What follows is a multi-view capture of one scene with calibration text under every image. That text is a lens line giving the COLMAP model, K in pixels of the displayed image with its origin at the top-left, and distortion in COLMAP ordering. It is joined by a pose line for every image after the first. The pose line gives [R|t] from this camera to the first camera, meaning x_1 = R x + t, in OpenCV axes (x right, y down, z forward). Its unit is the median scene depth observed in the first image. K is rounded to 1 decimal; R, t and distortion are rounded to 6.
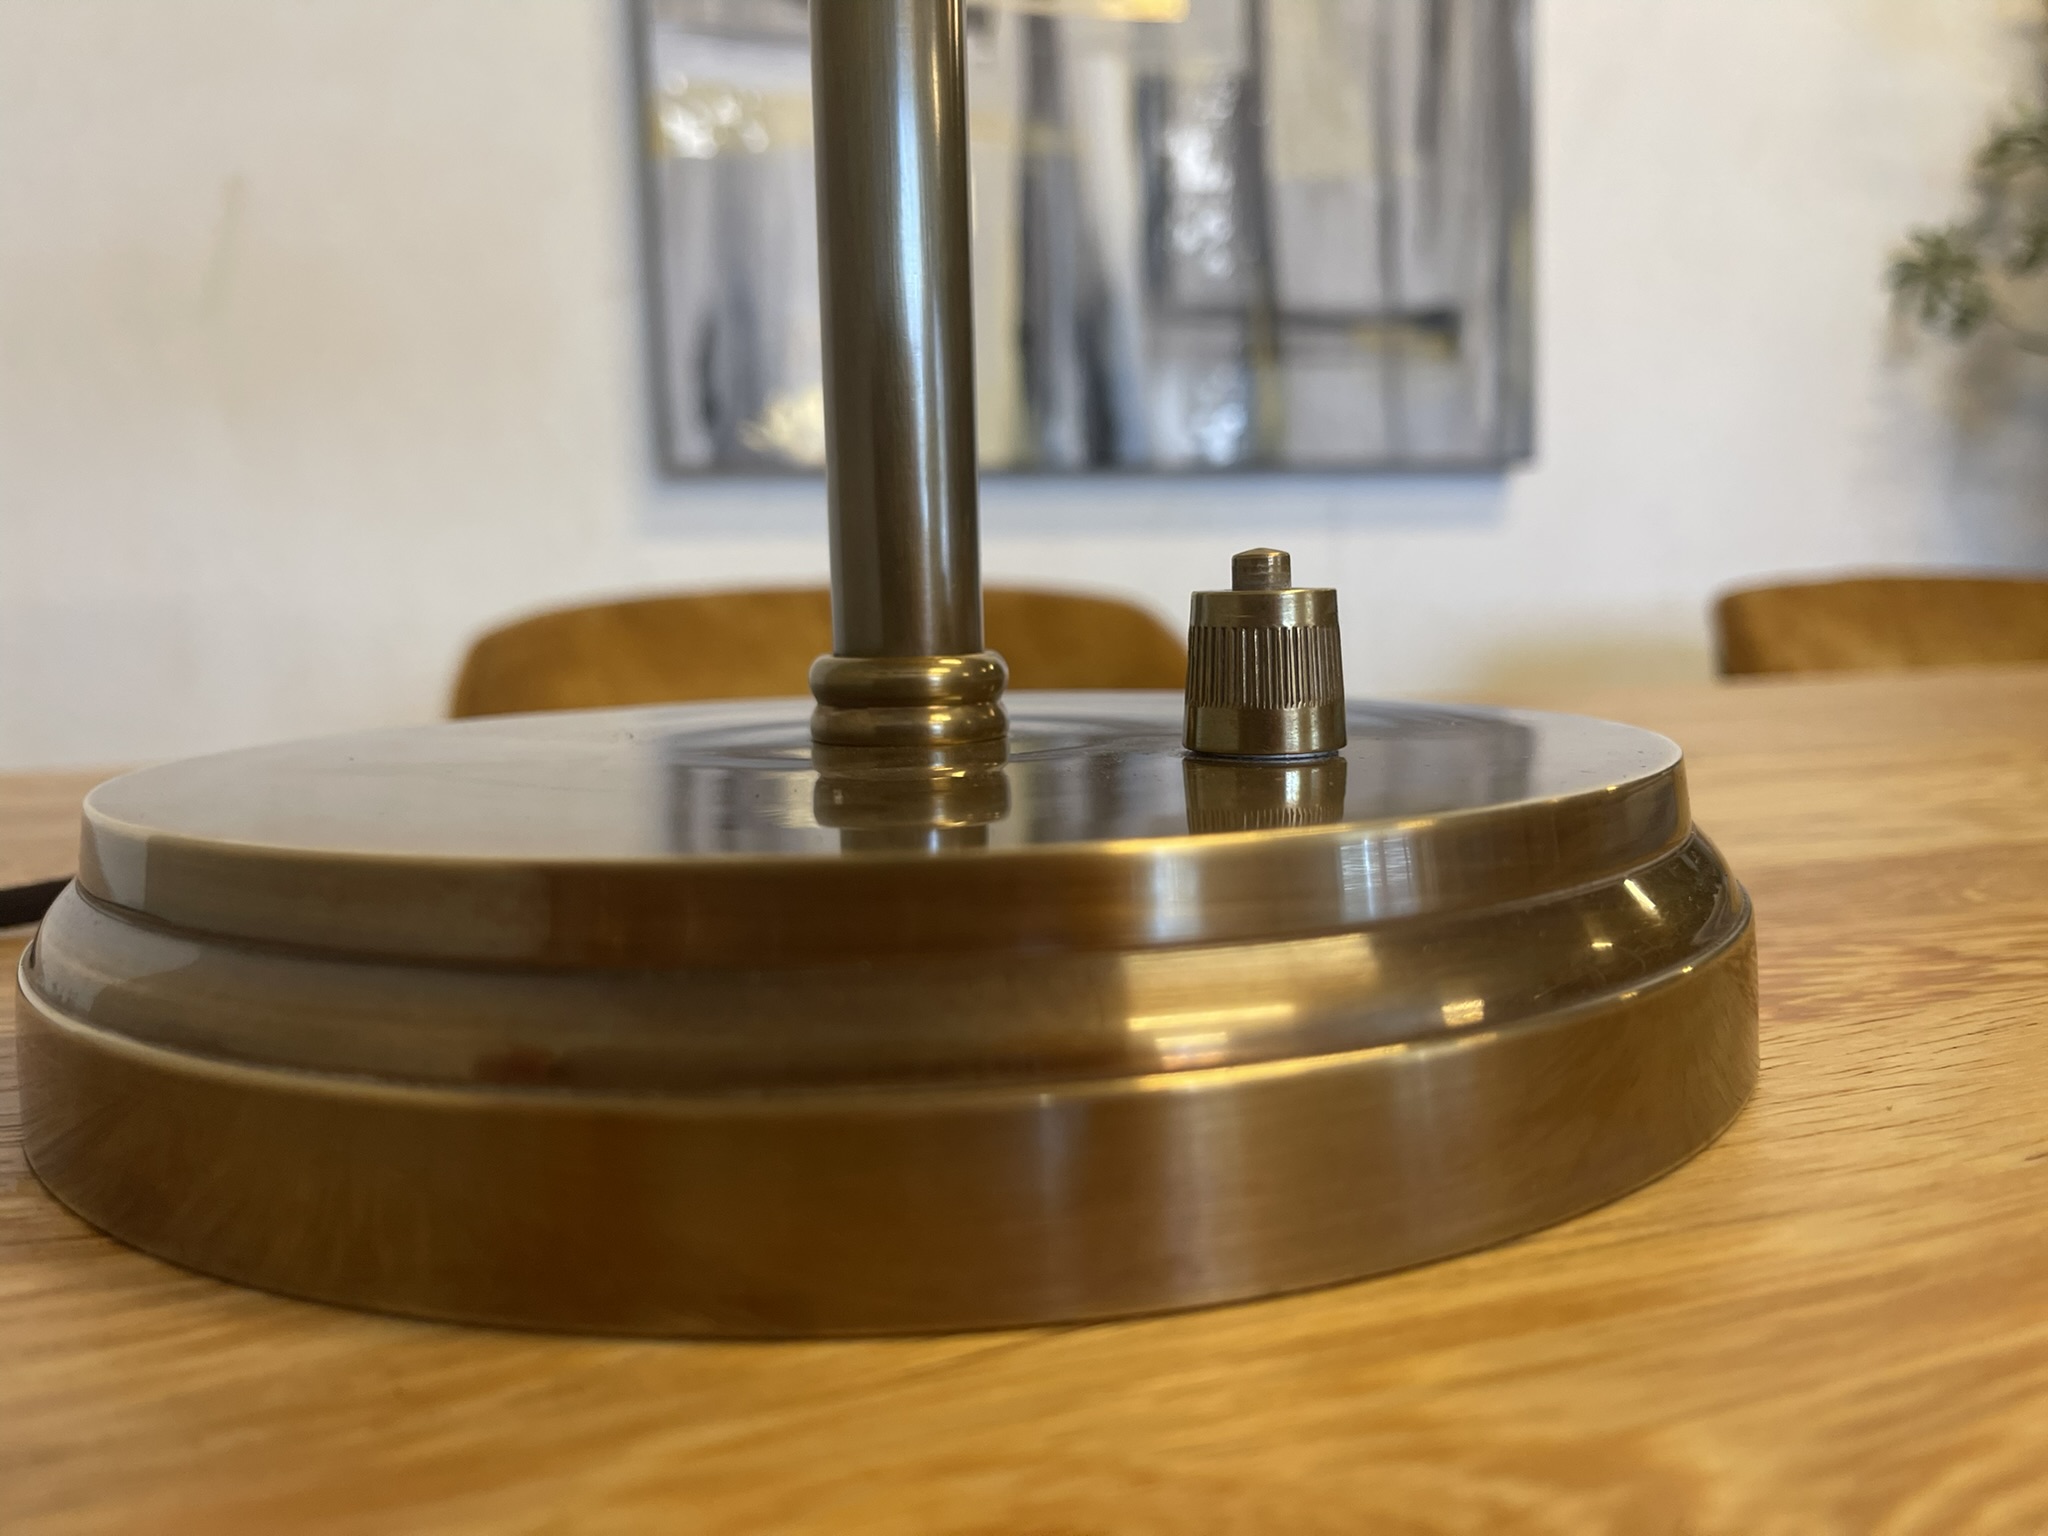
lens RADIAL K [[1594.6, 0, 1024.0], [0, 1594.6, 768.0], [0, 0, 1]] dist [0.079525, -0.128956]
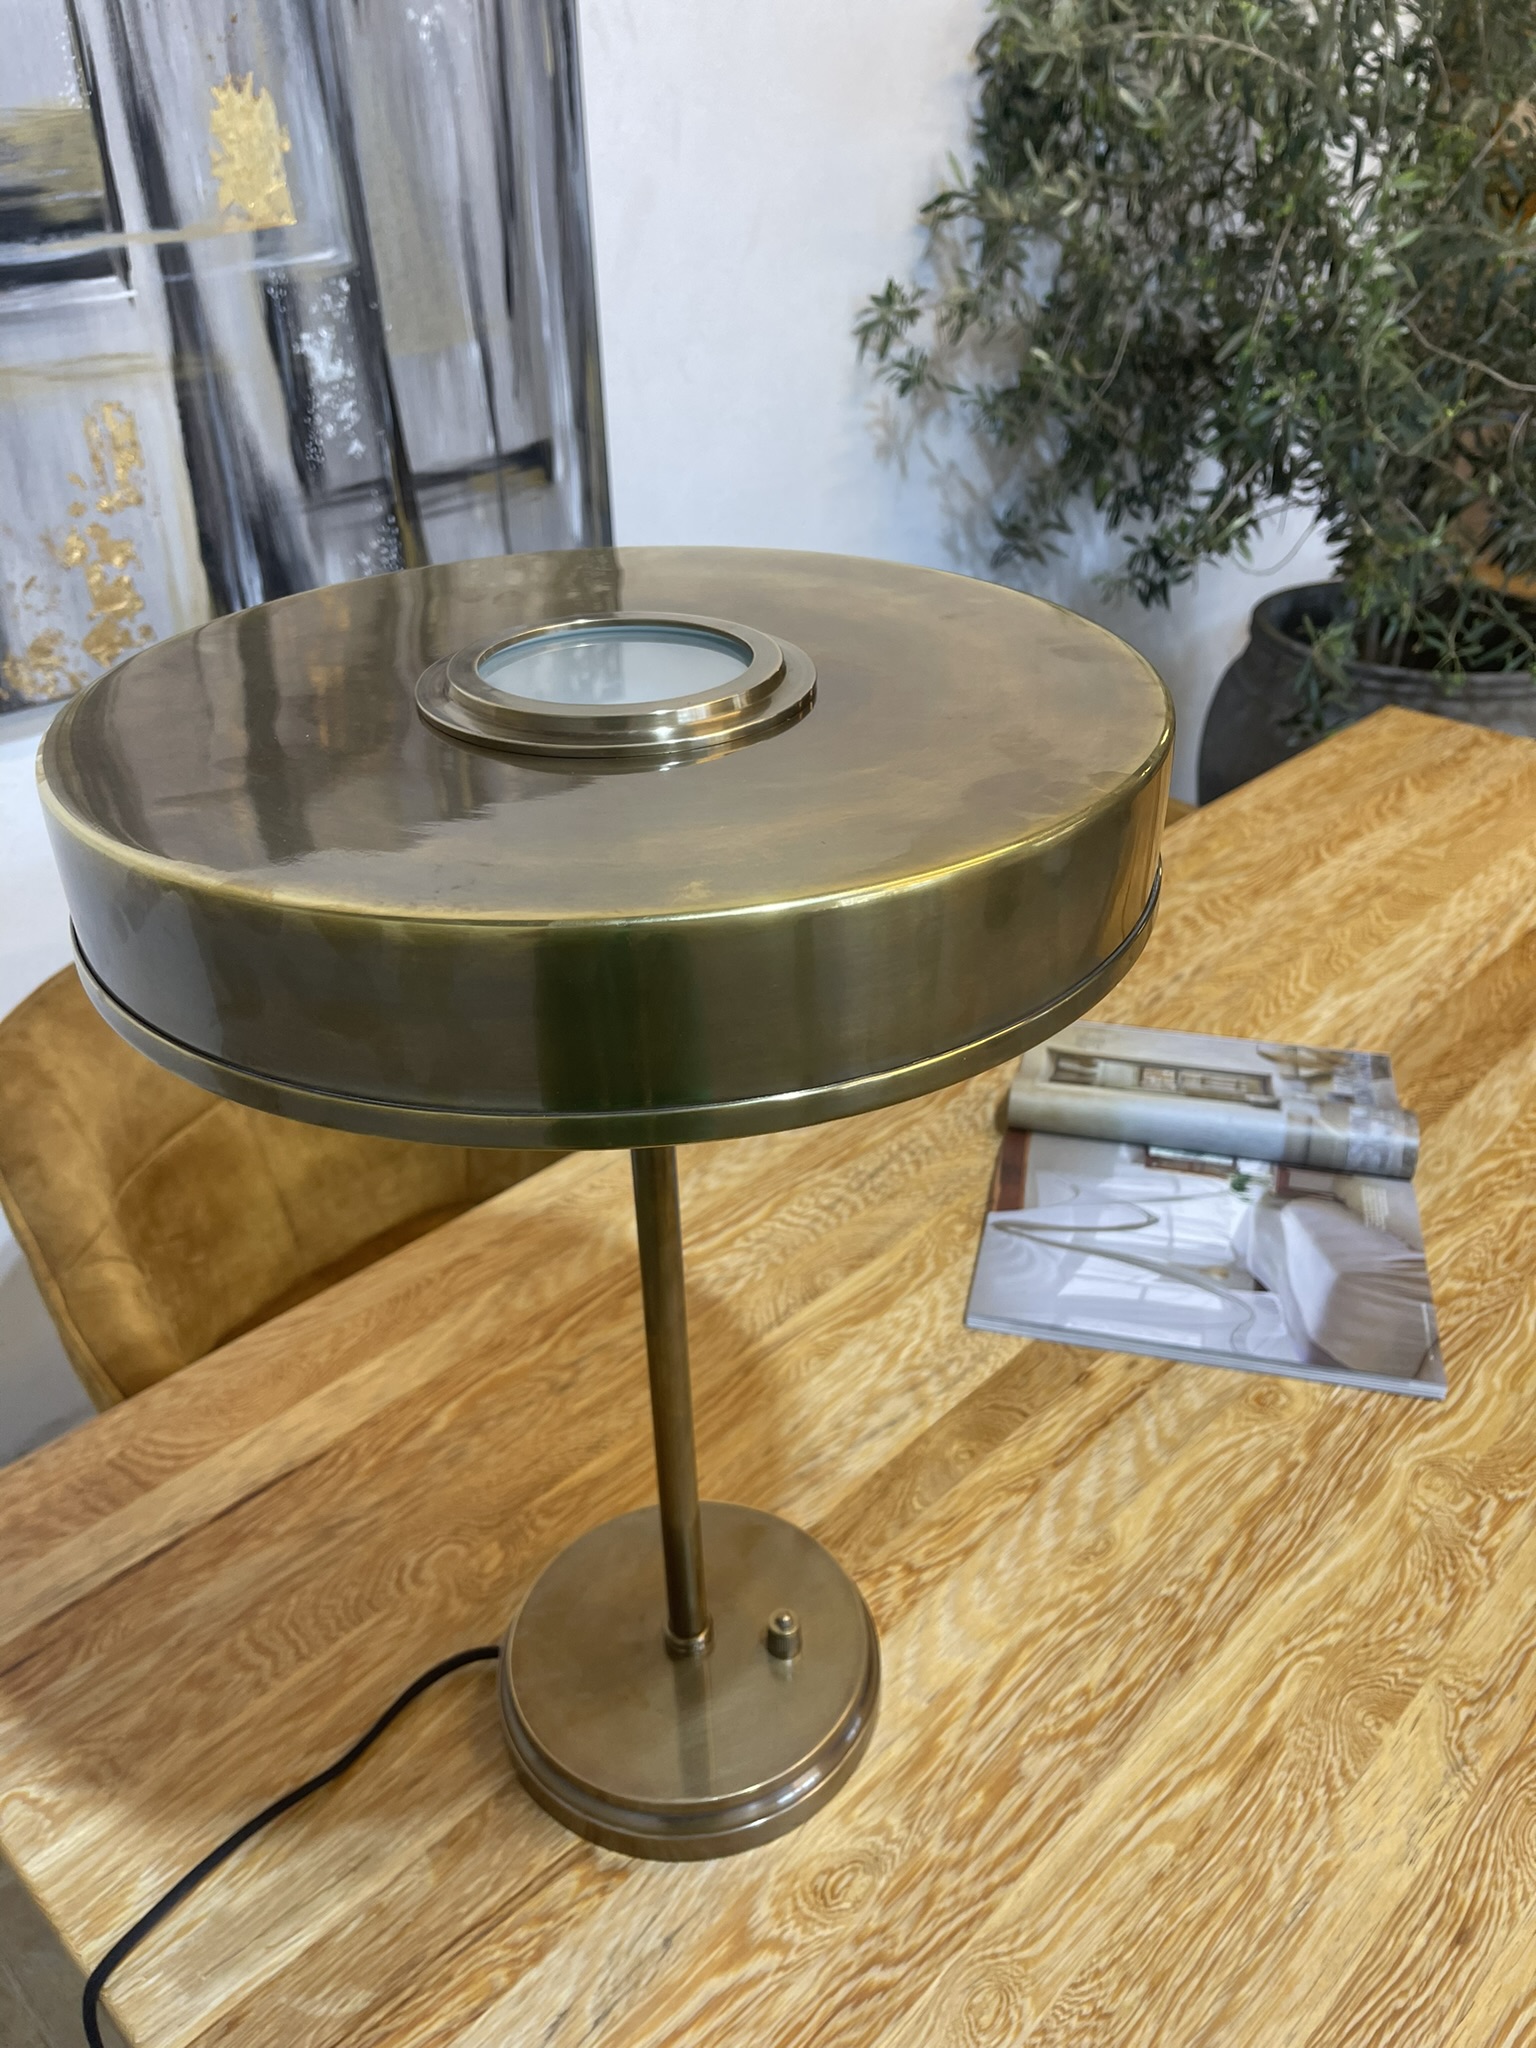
lens RADIAL K [[1603.9, 0, 778.7], [0, 1603.9, 1029.8], [0, 0, 1]] dist [0.069458, -0.119021]
pose [[0.896118, -0.215941, 0.387739, -0.152726], [0.033021, 0.903668, 0.426959, -0.425429], [-0.442585, -0.369803, 0.816924, -0.252230]]
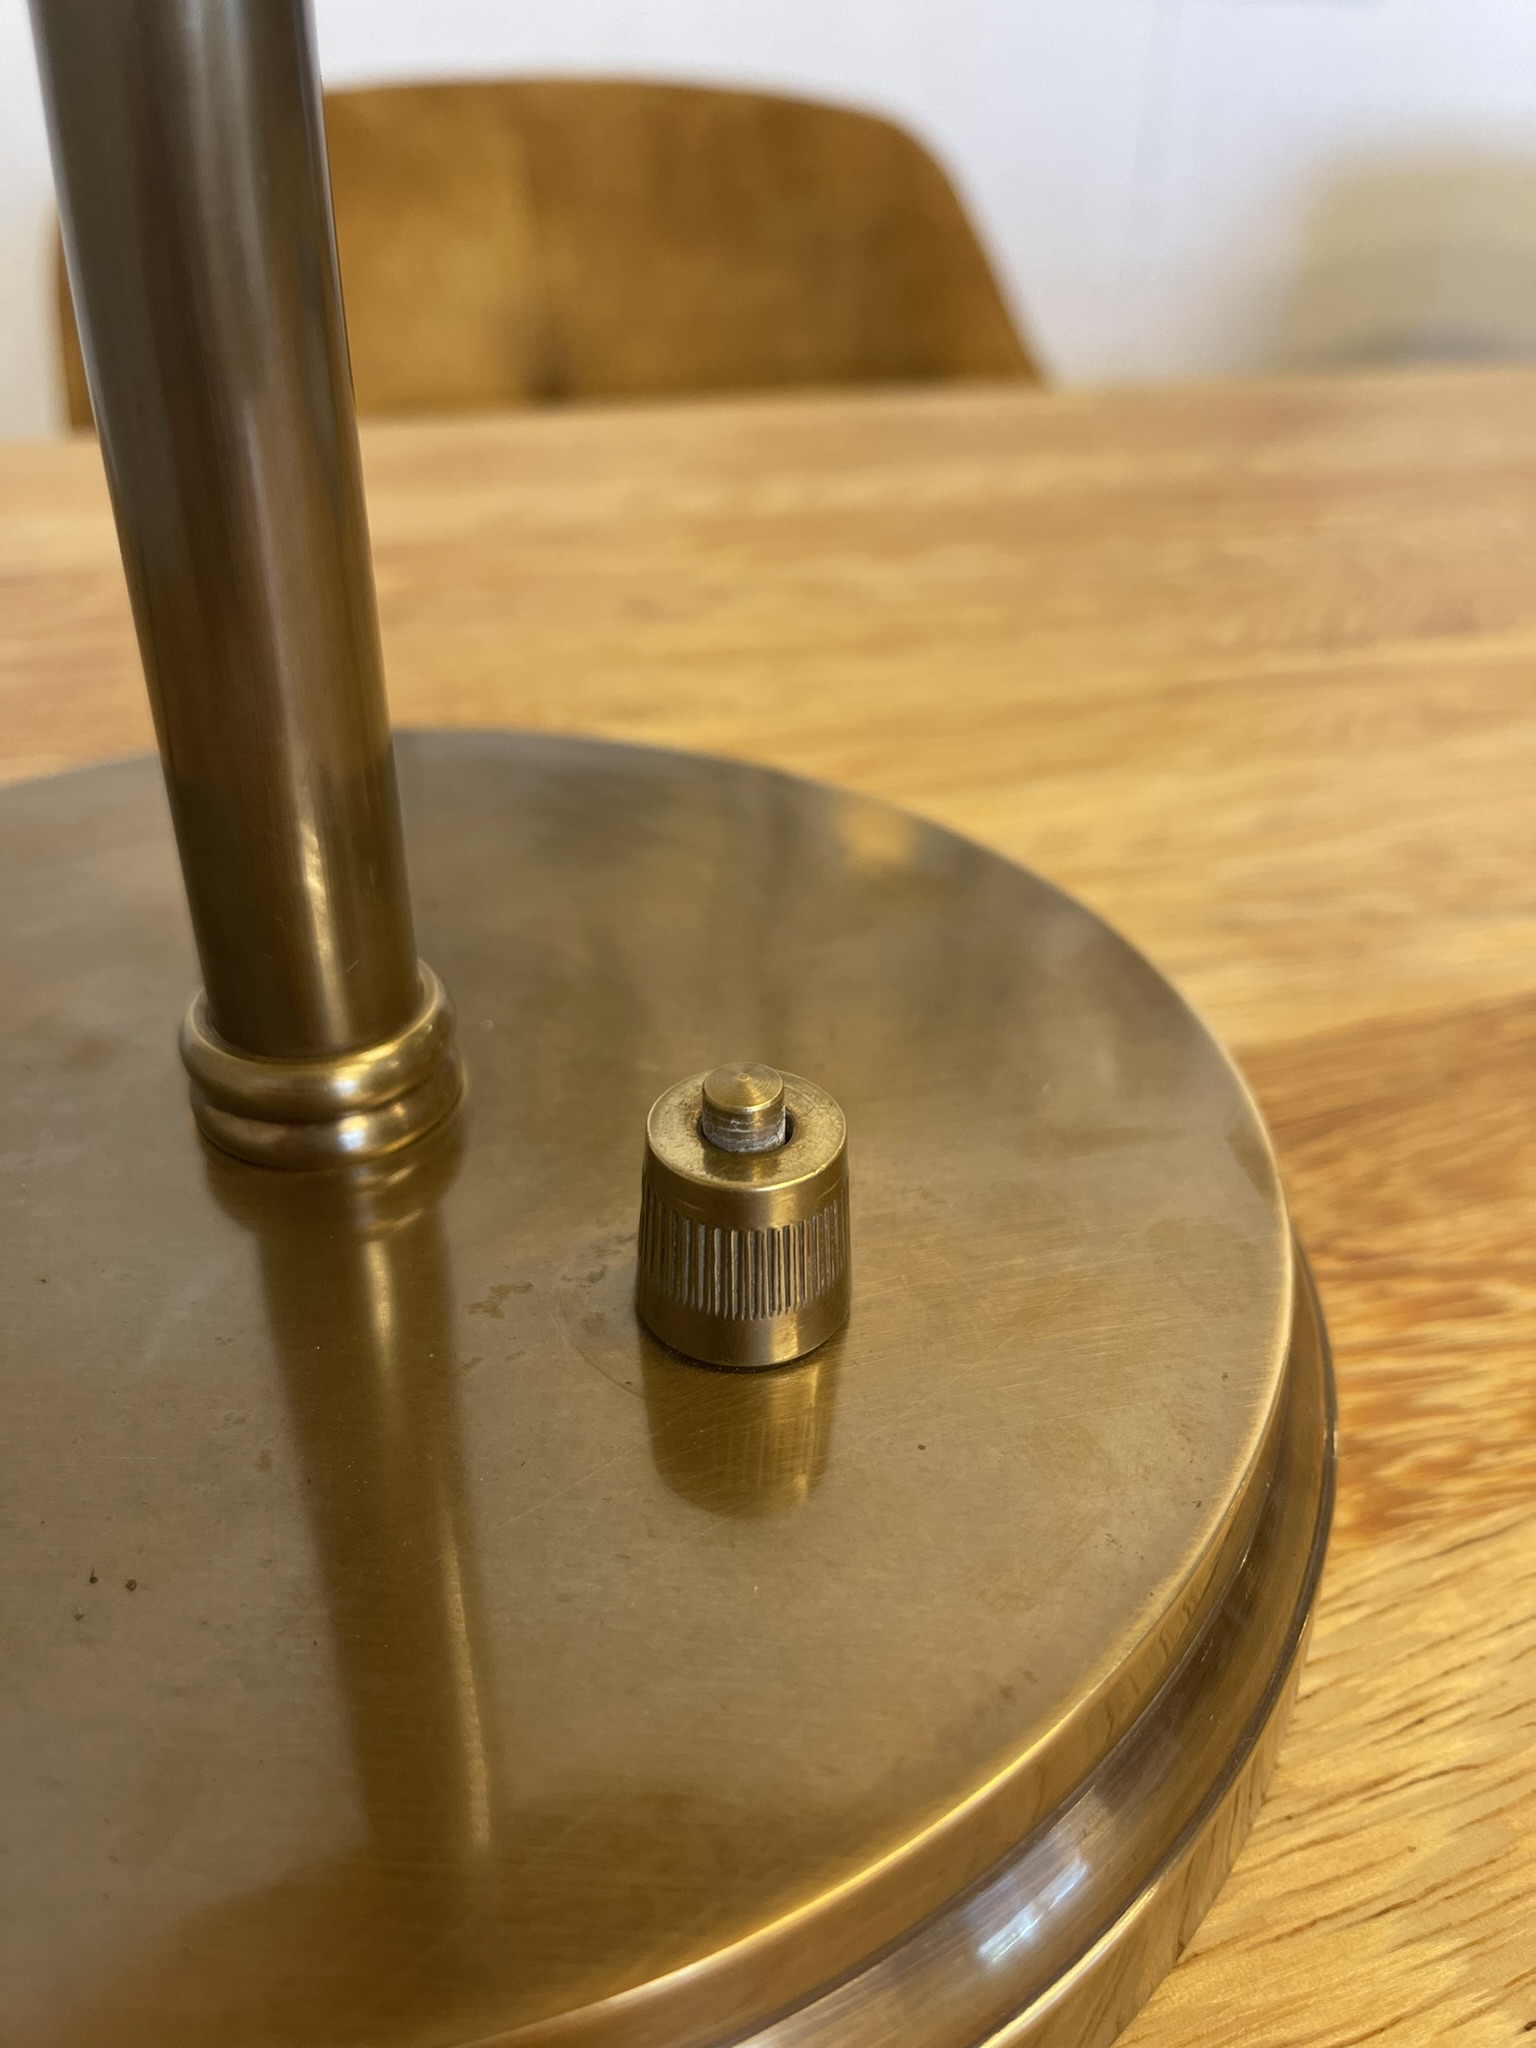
lens RADIAL K [[1656.0, 0, 768.0], [0, 1656.0, 1024.0], [0, 0, 1]] dist [-0.034995, 0.000271]
pose [[0.998734, 0.050090, 0.004683, 0.017311], [-0.046619, 0.886482, 0.460409, -0.057594], [0.018911, -0.460044, 0.887695, 0.043651]]
